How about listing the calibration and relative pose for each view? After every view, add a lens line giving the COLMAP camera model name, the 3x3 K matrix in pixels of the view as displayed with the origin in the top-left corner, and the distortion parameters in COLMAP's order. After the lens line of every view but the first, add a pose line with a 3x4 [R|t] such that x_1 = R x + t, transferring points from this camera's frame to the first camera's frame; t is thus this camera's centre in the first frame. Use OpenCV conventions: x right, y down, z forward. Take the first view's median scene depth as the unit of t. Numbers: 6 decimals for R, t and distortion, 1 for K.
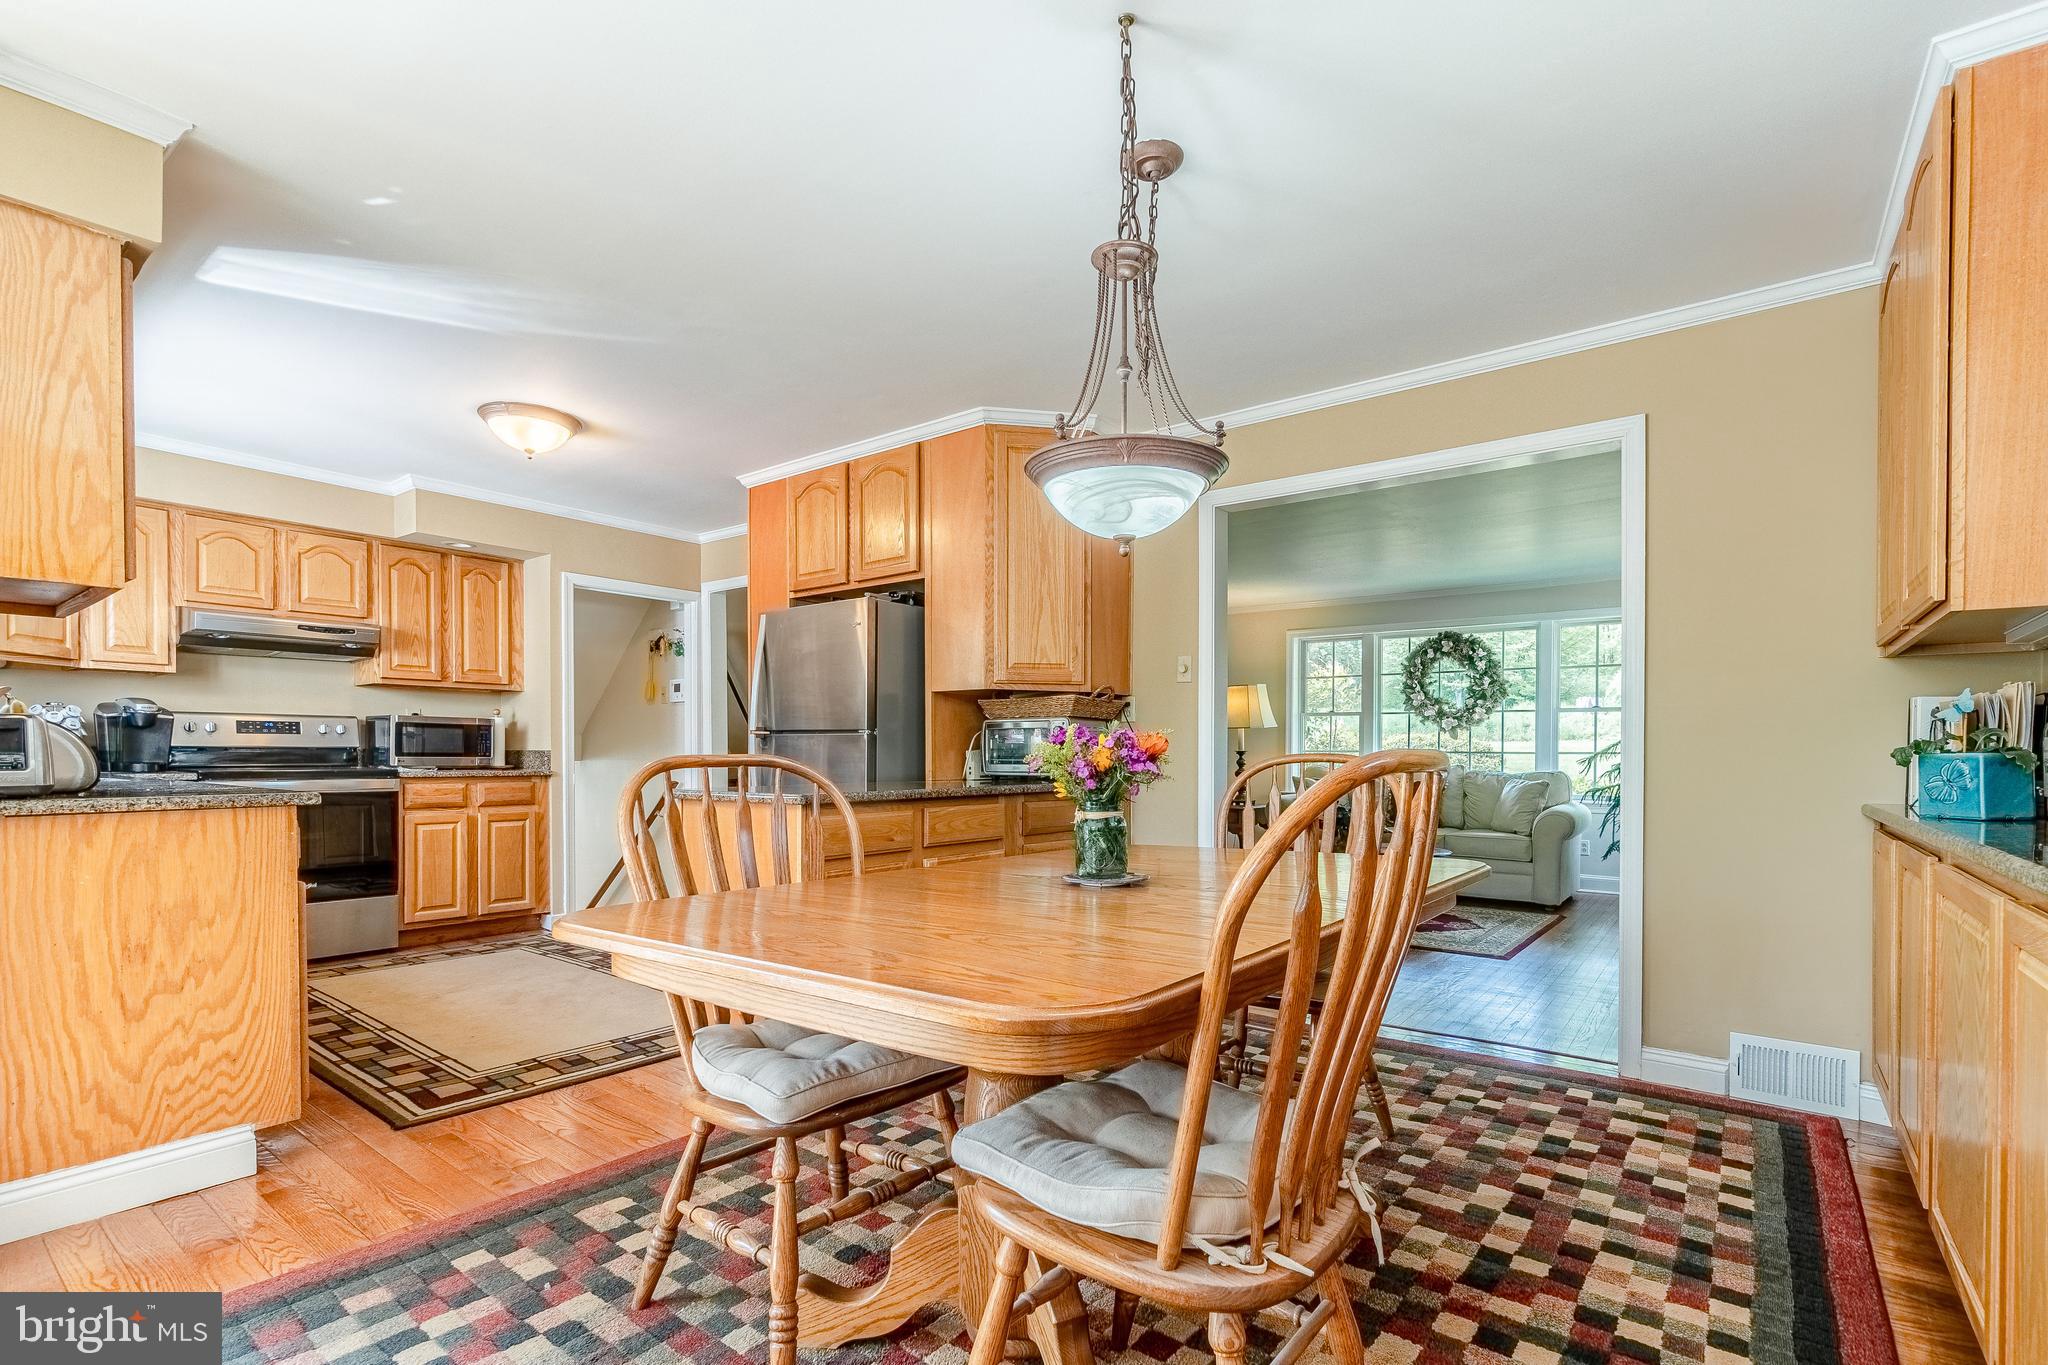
lens RADIAL K [[936.1, 0, 1058.4], [0, 936.1, 762.4], [0, 0, 1]] dist [-0.002662, 0.000069]
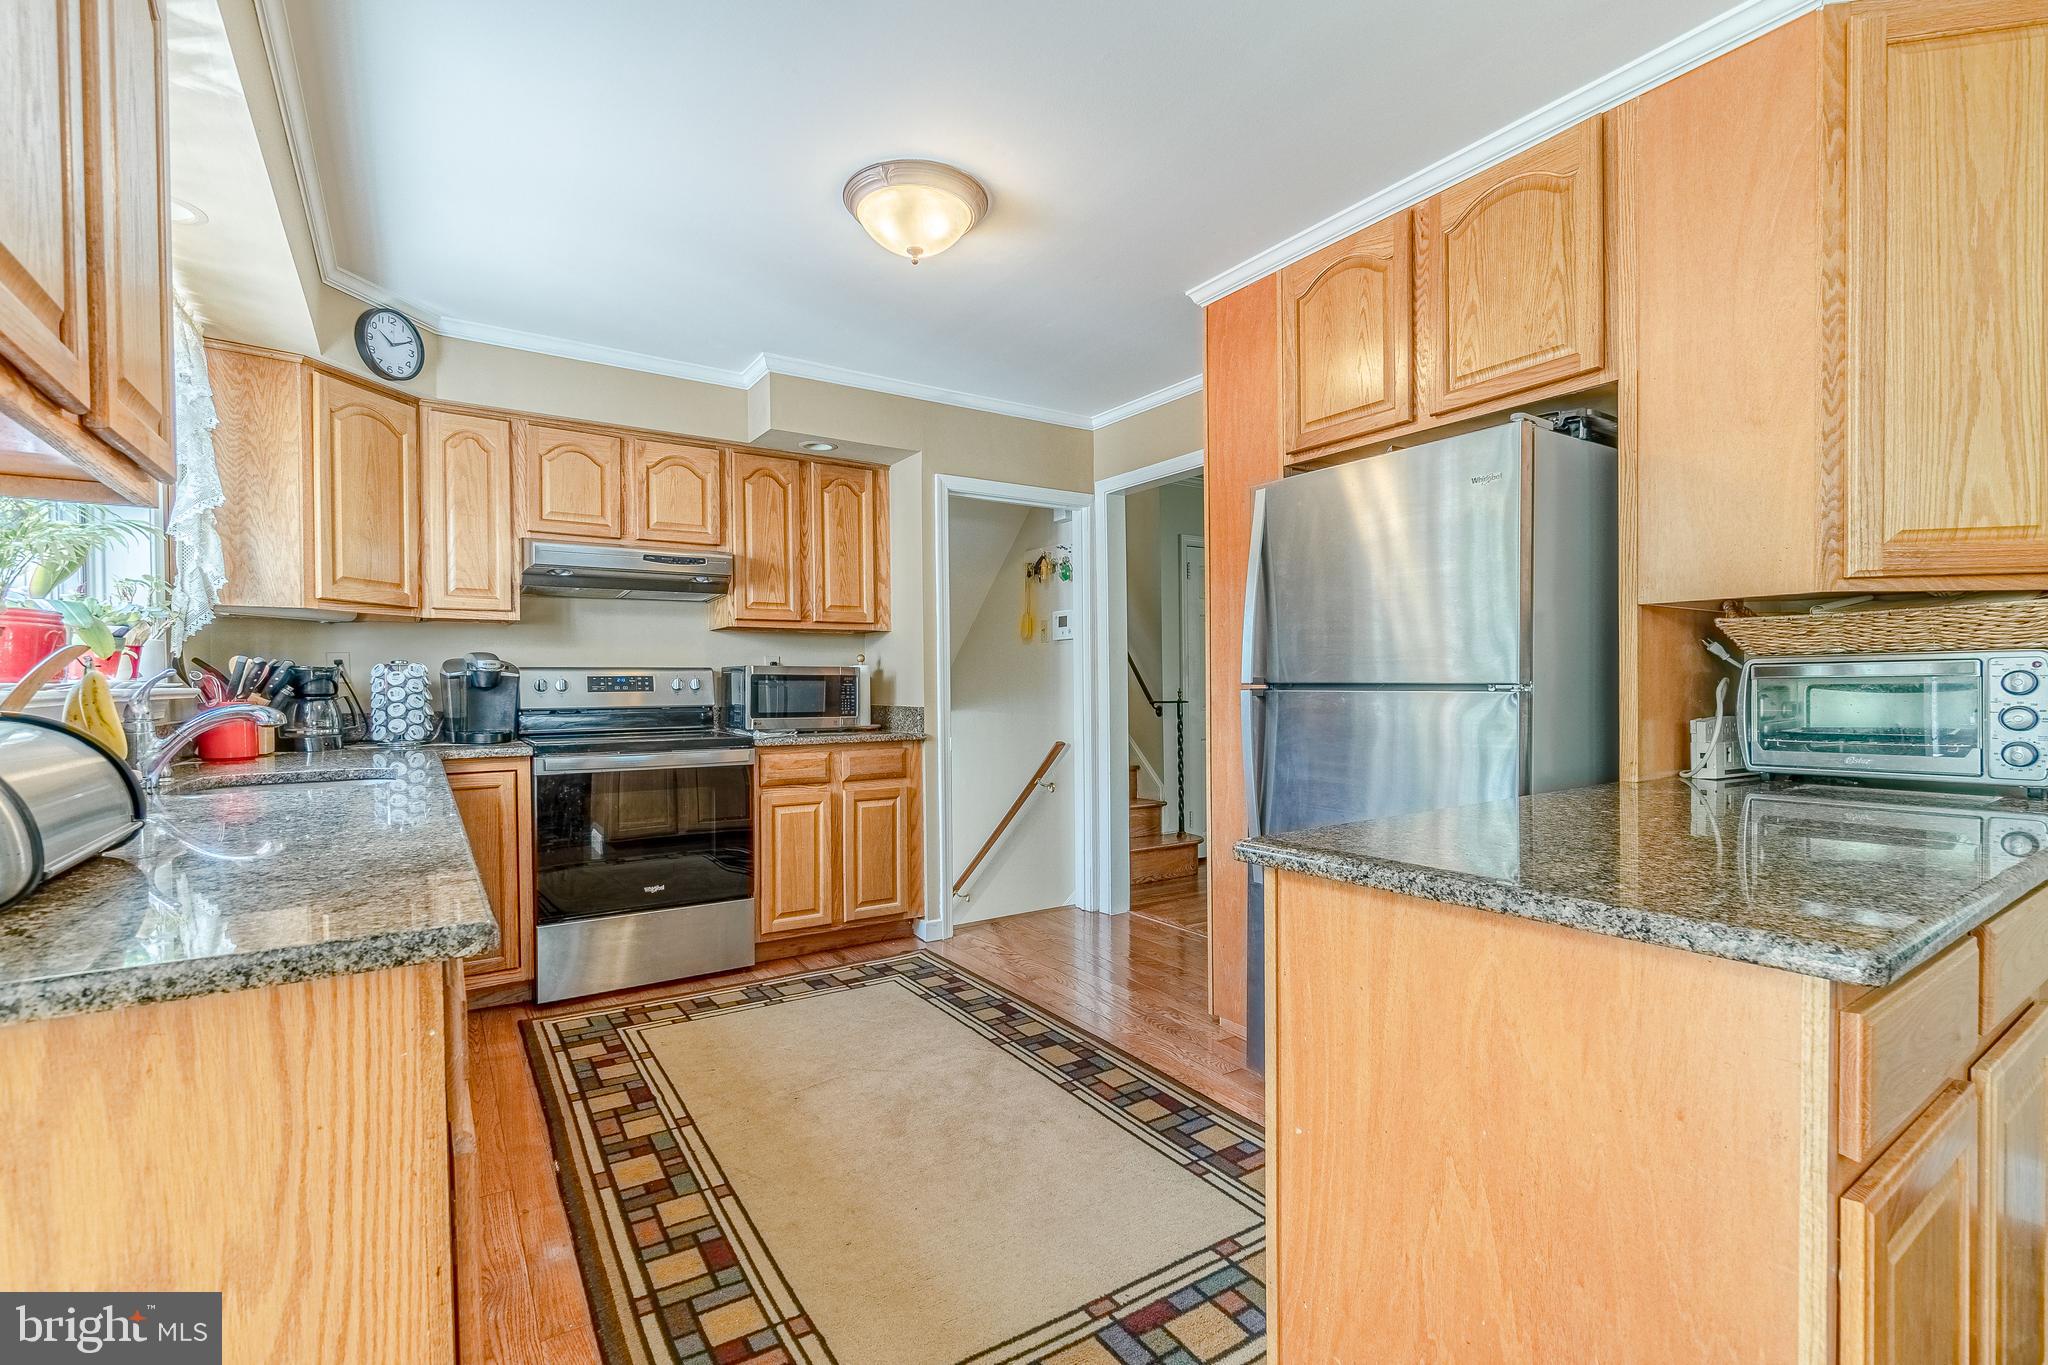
lens RADIAL K [[915.5, 0, 1022.1], [0, 915.5, 693.5], [0, 0, 1]] dist [-0.001317, 0.000294]
pose [[0.938839, -0.006956, -0.344287, -0.234847], [0.007282, 0.999973, -0.000345, -0.026085], [0.344280, -0.002184, 0.938864, 0.363202]]
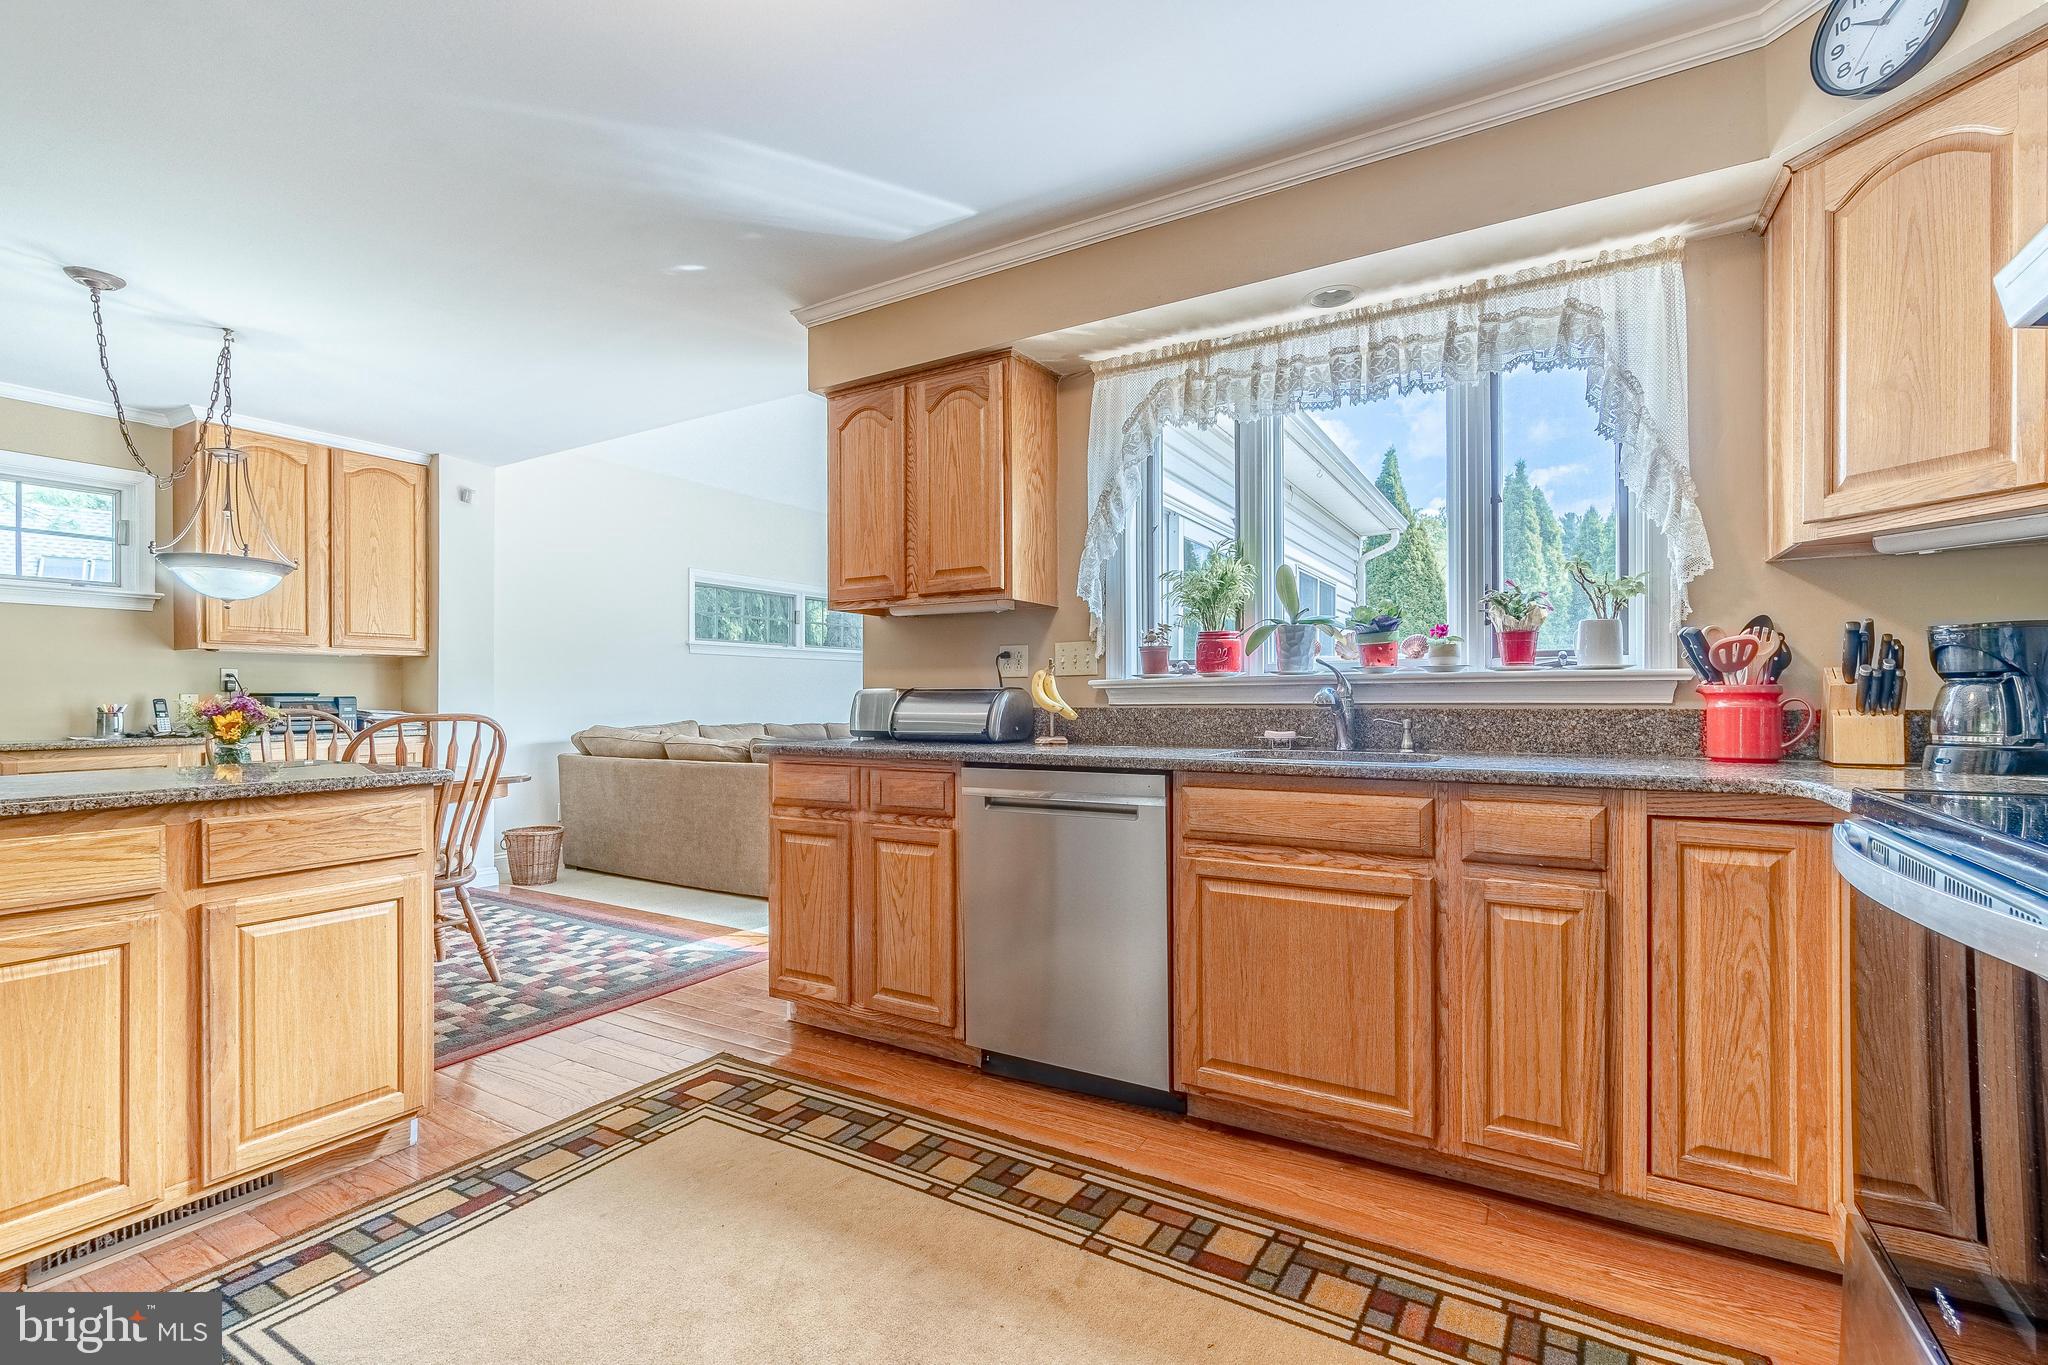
lens RADIAL K [[915.5, 0, 1022.1], [0, 915.5, 693.5], [0, 0, 1]] dist [-0.001317, 0.000294]
pose [[-0.995782, 0.000988, -0.091749, -0.512502], [0.000064, 0.999949, 0.010065, -0.024849], [0.091755, 0.010017, -0.995731, 1.125395]]
